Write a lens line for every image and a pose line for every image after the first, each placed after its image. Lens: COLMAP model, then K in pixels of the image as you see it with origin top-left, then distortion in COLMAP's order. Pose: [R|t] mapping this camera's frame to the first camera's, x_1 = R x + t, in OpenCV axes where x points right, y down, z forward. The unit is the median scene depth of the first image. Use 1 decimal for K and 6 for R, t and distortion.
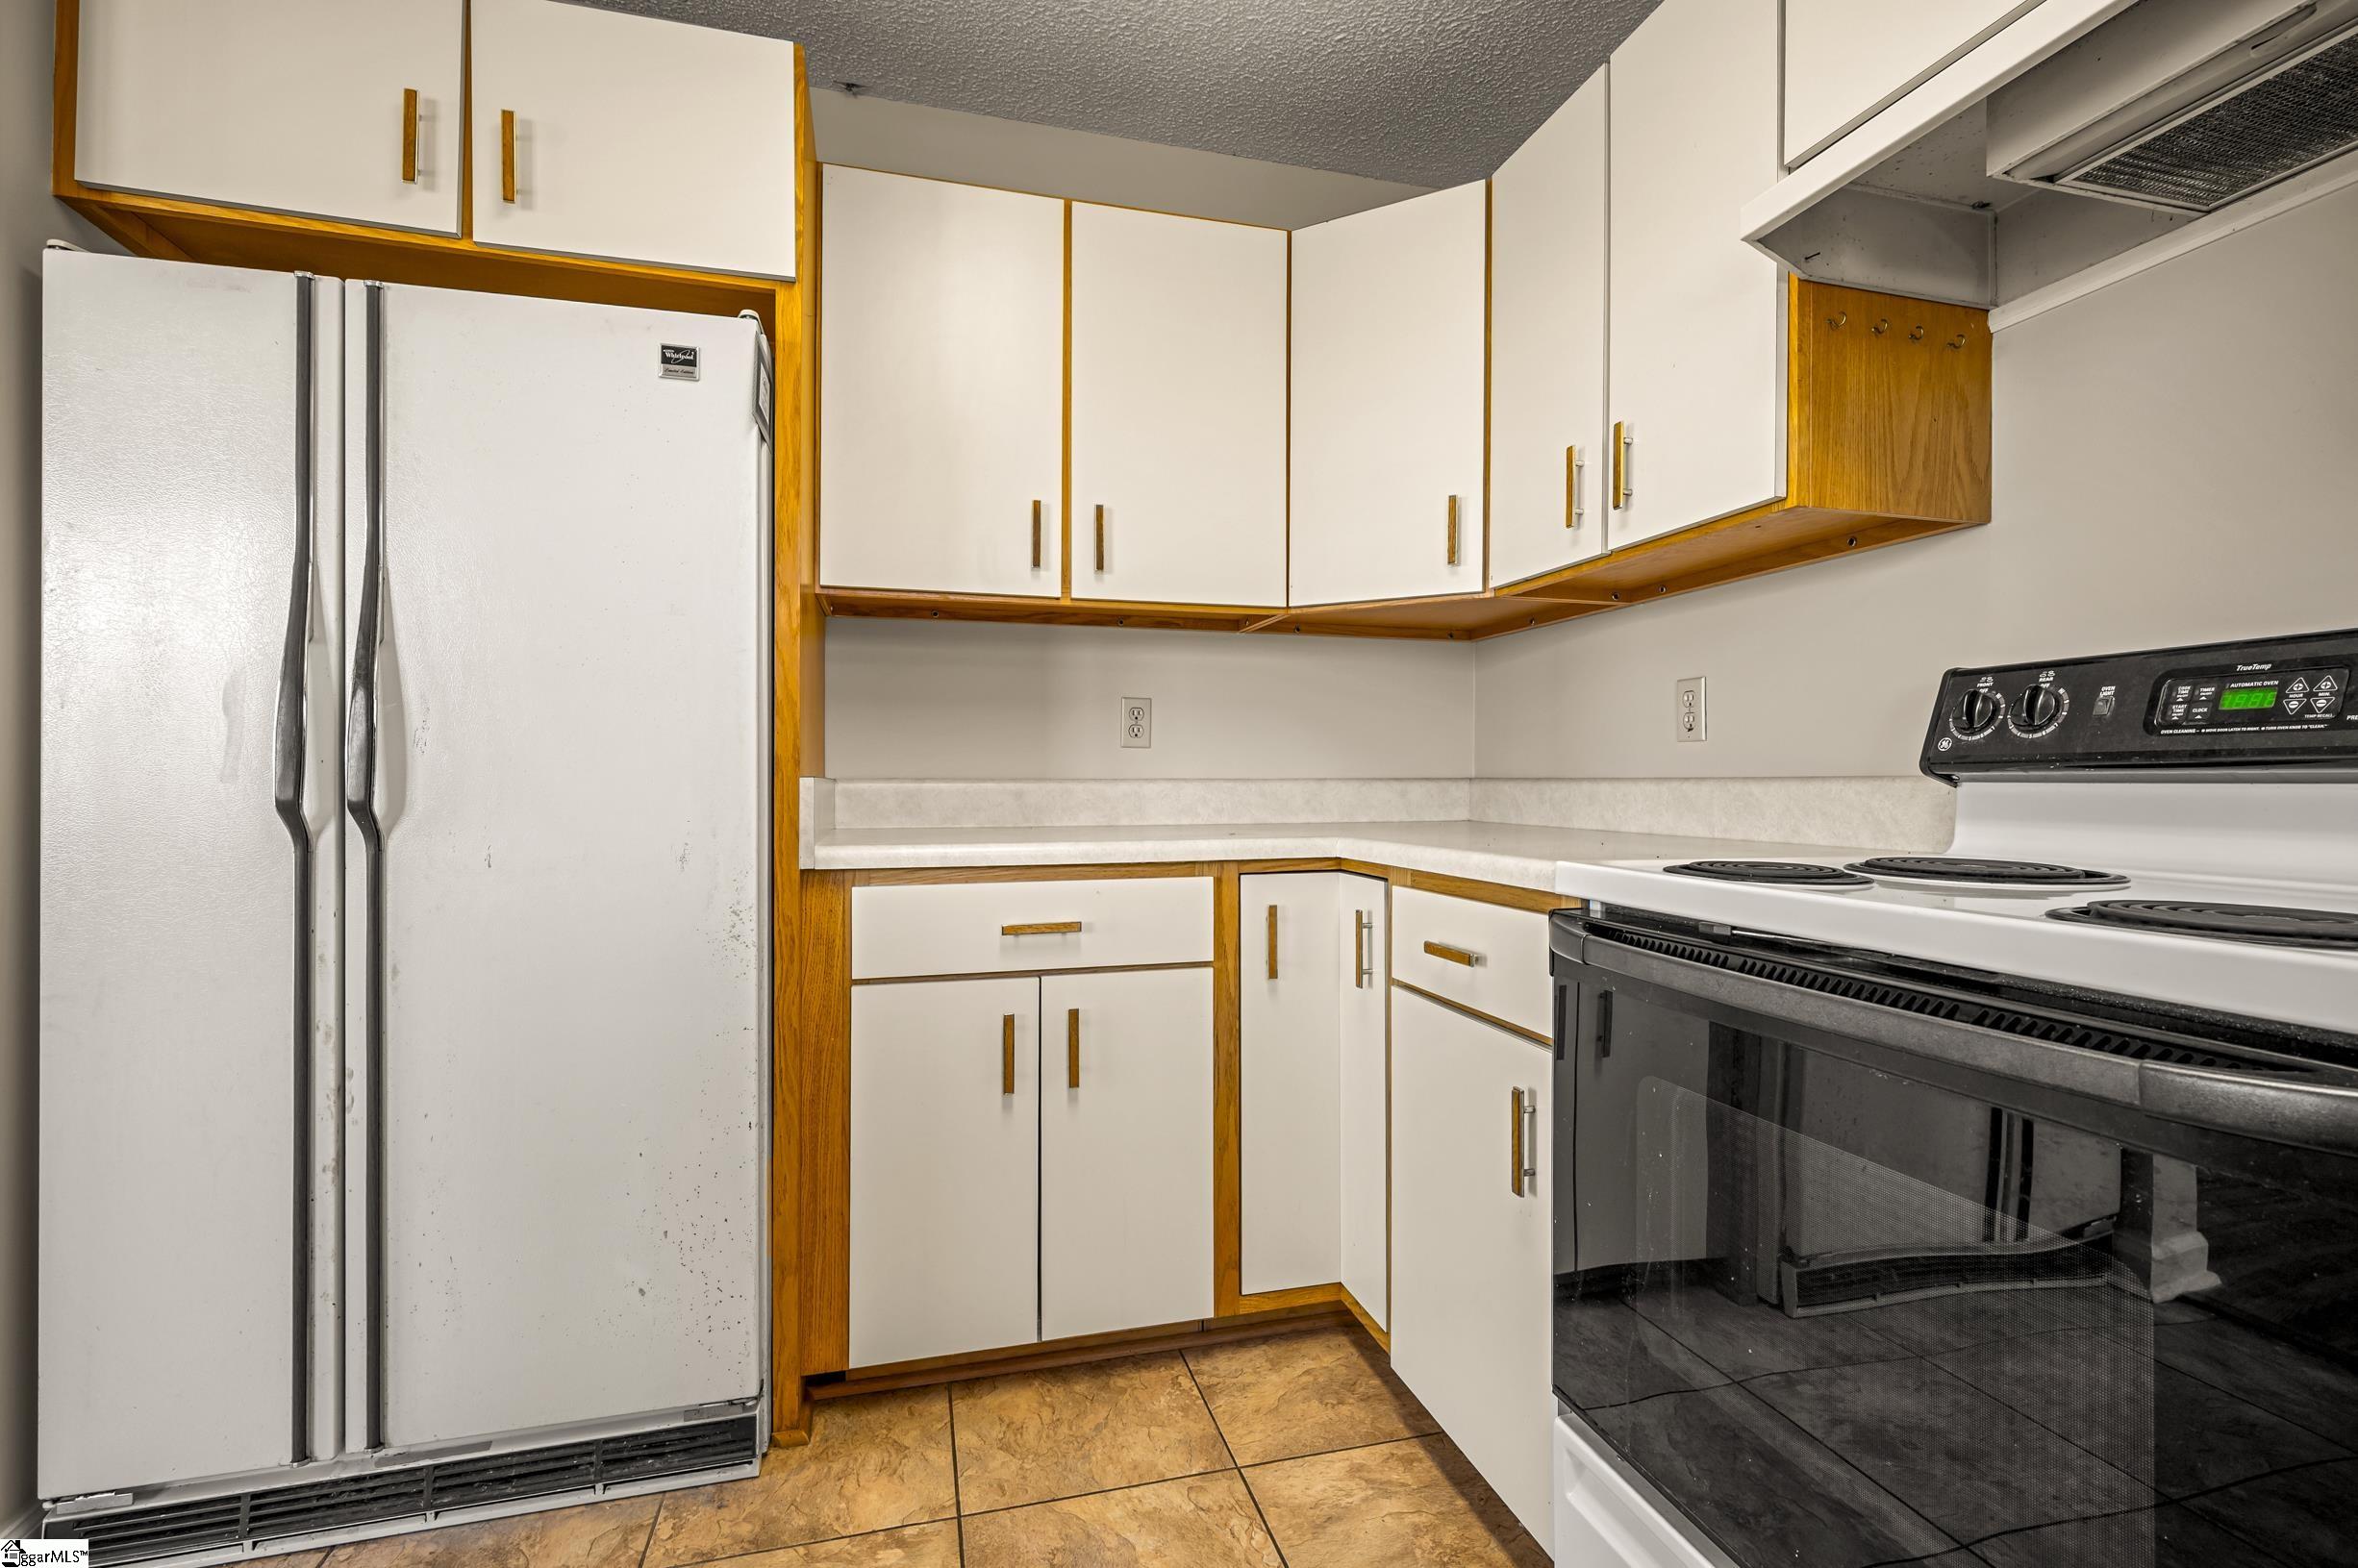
lens RADIAL K [[1057.5, 0, 1188.3], [0, 1057.5, 770.4], [0, 0, 1]] dist [-0.000872, -0.000418]
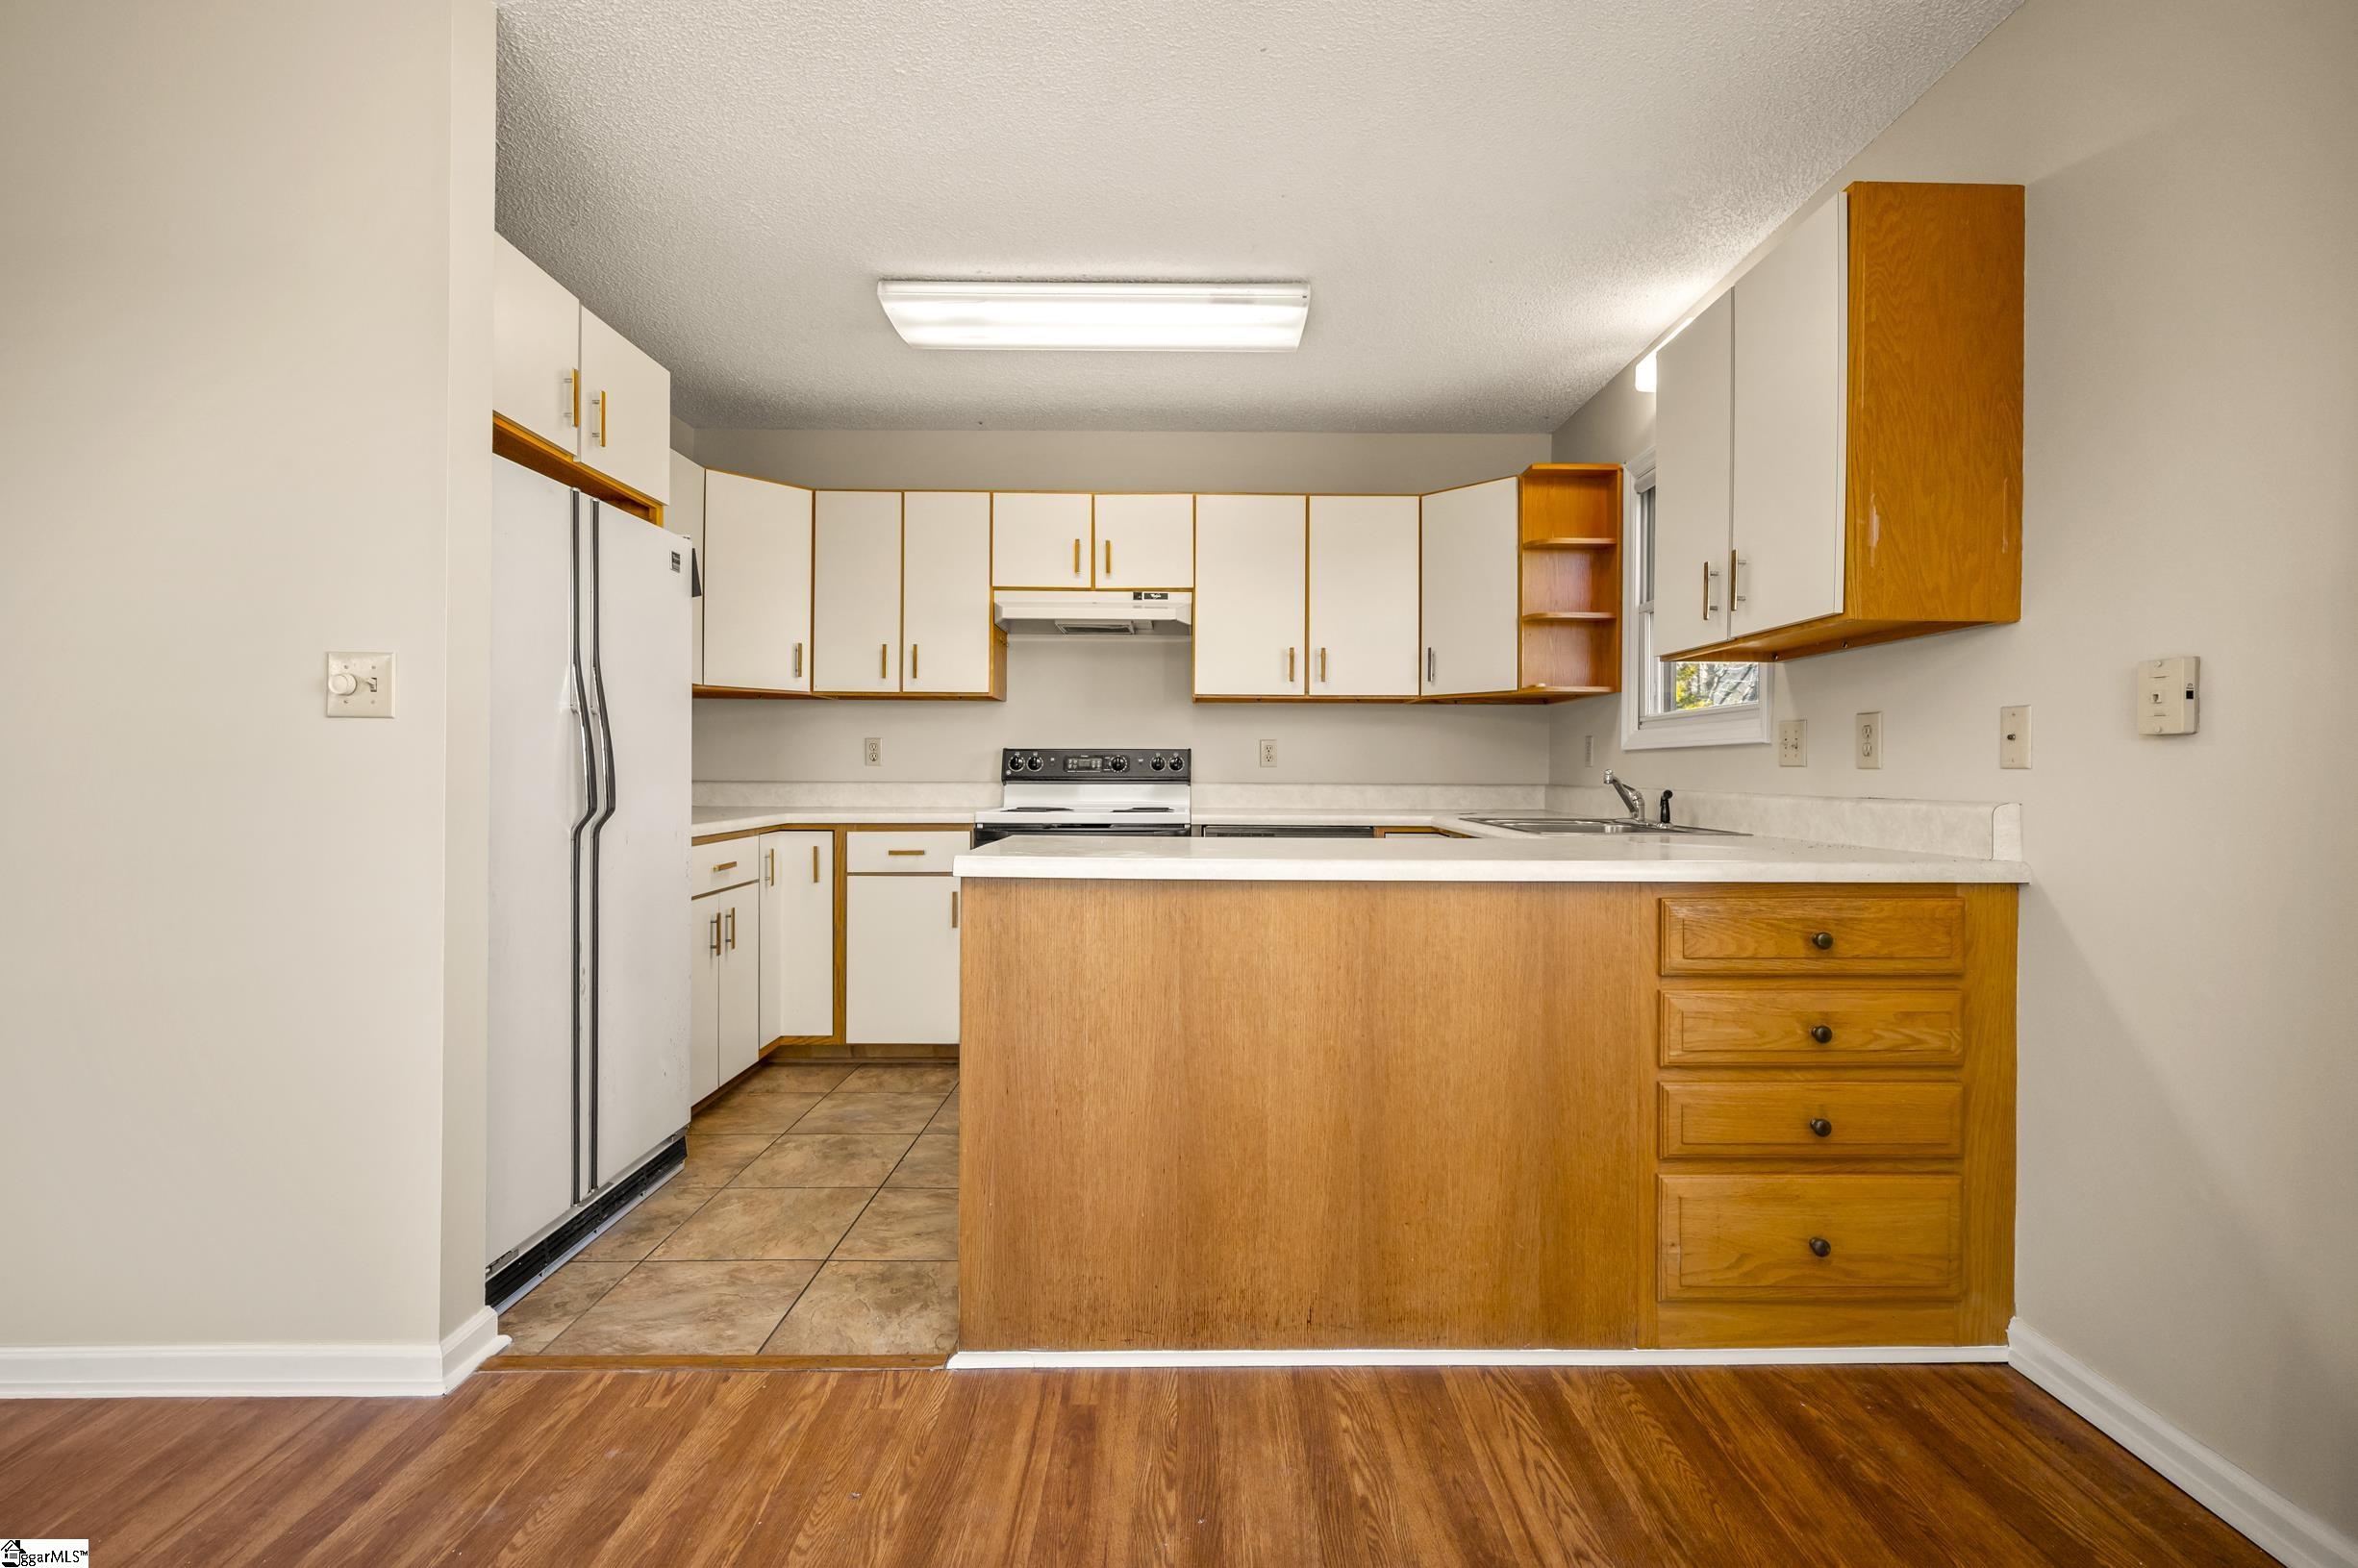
lens RADIAL K [[1057.5, 0, 1188.3], [0, 1057.5, 770.4], [0, 0, 1]] dist [-0.000872, -0.000418]
pose [[0.265405, -0.000315, 0.964137, -2.189868], [-0.009916, 0.999946, 0.003057, -0.044633], [-0.964086, -0.010372, 0.265387, -0.368682]]
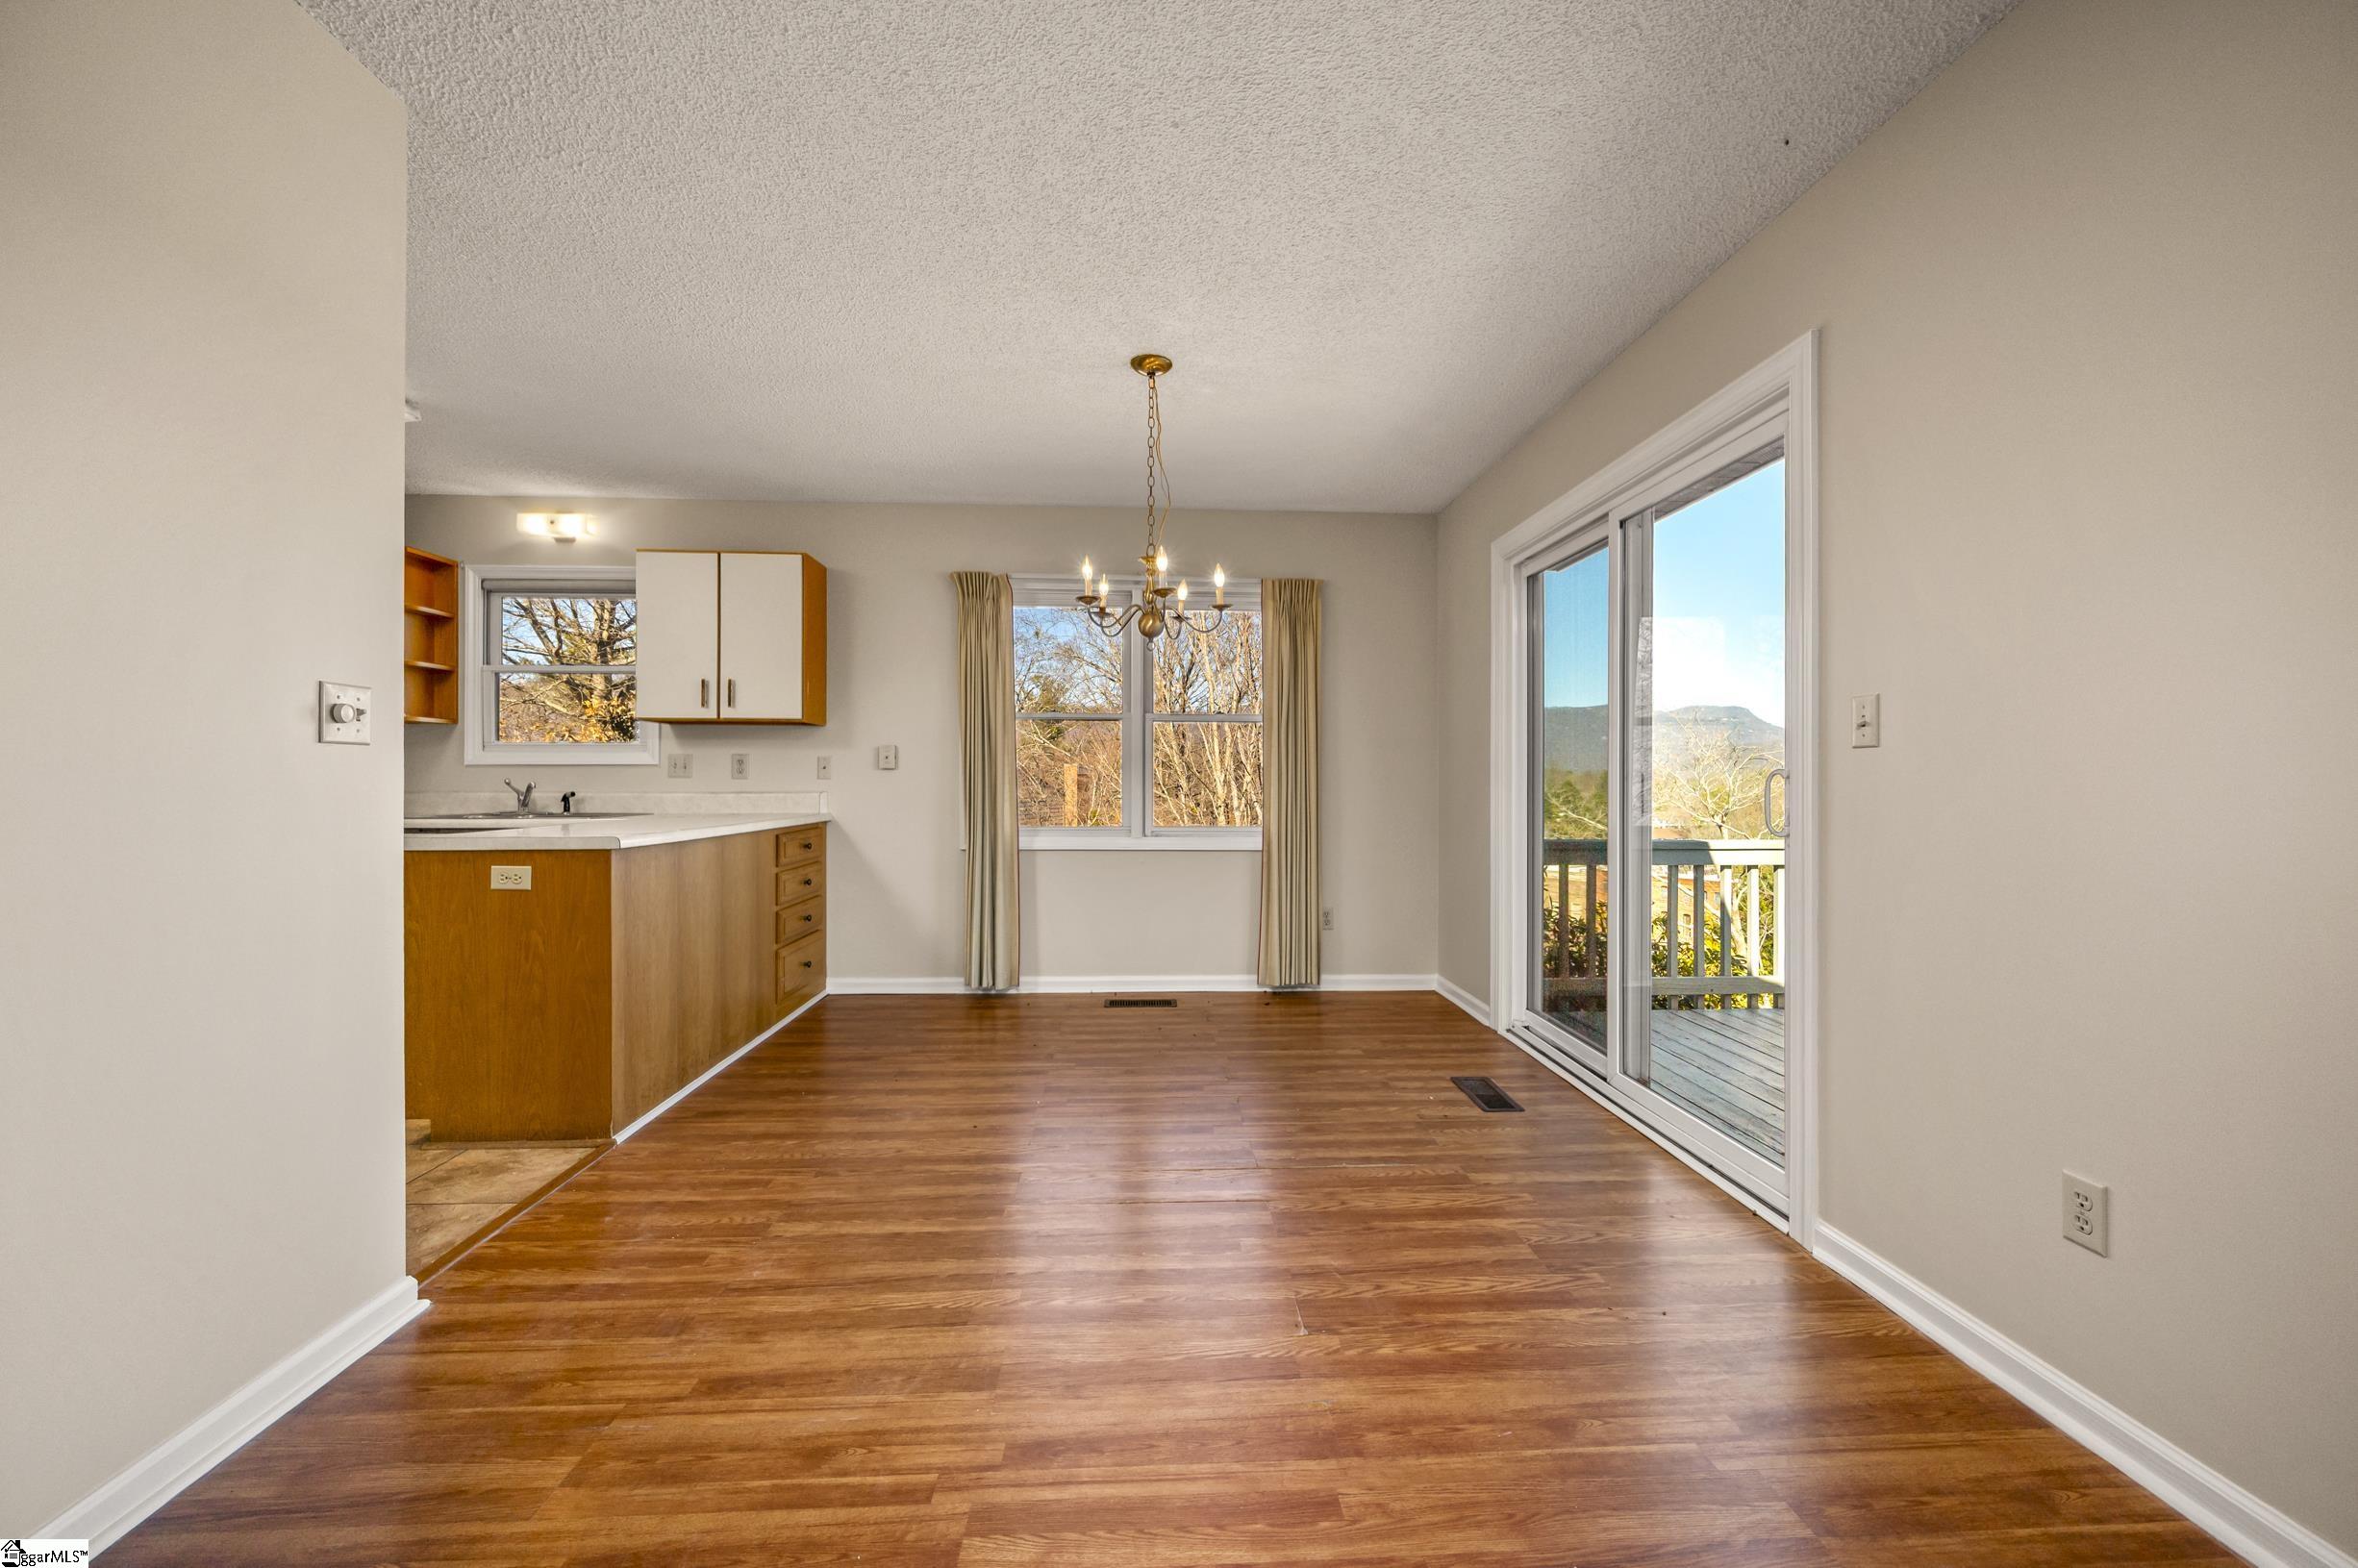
lens RADIAL K [[1000.9, 0, 1179.0], [0, 1000.9, 784.0], [0, 0, 1]] dist [0.000528, 0.000109]
pose [[-0.973472, -0.004875, 0.228756, -2.633649], [-0.004184, 0.999985, 0.003506, -0.052480], [-0.228769, 0.002456, -0.973478, 2.187439]]
